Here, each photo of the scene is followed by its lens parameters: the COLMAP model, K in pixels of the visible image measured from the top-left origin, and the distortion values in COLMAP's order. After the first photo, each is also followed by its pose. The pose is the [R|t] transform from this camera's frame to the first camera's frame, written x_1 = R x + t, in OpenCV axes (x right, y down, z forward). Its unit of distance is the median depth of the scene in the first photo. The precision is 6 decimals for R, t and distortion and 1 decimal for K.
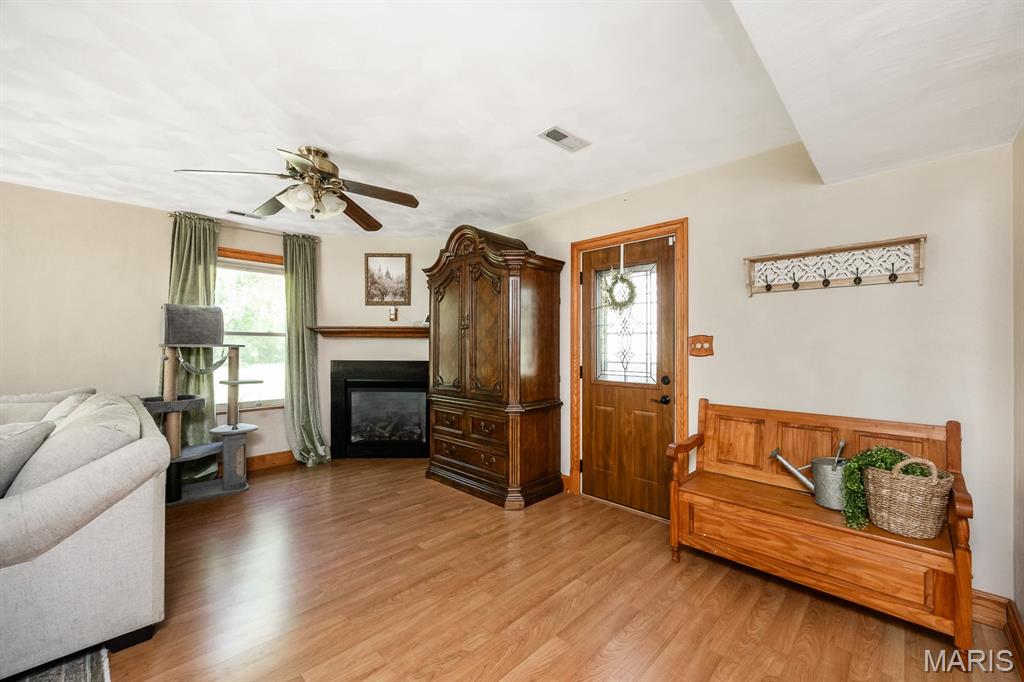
lens RADIAL K [[390.0, 0, 512.0], [0, 390.0, 341.0], [0, 0, 1]] dist [0.000430, 0.000018]
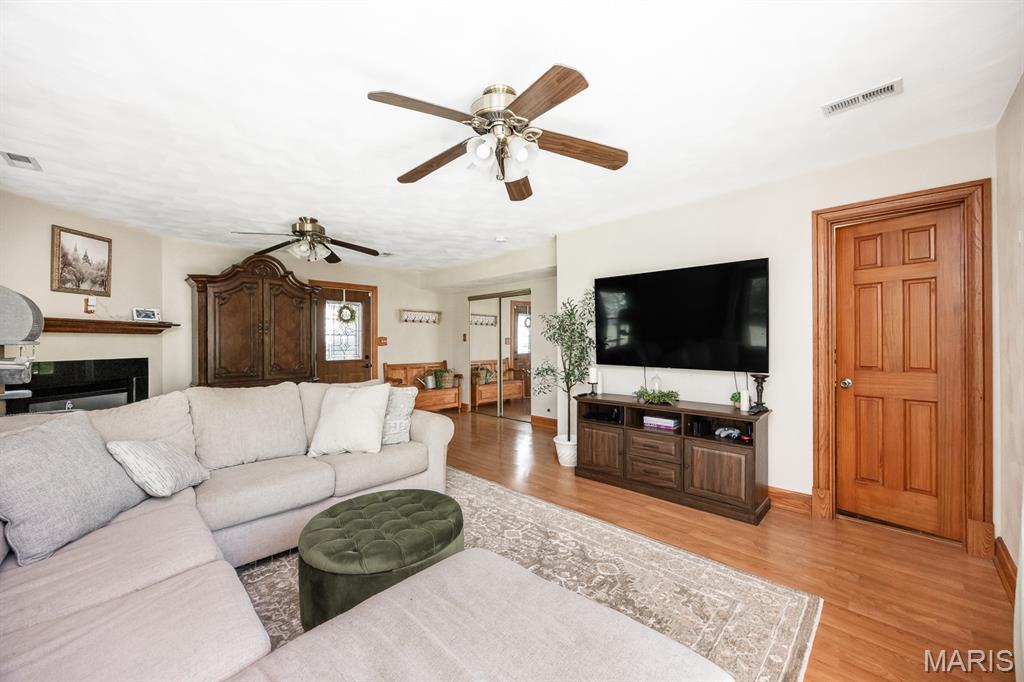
lens RADIAL K [[422.9, 0, 512.0], [0, 422.9, 341.0], [0, 0, 1]] dist [0.000073, 0.000006]
pose [[0.060814, -0.003152, 0.998144, -1.176803], [-0.011965, 0.999921, 0.003887, -0.005348], [-0.998077, -0.012179, 0.060772, 0.025008]]
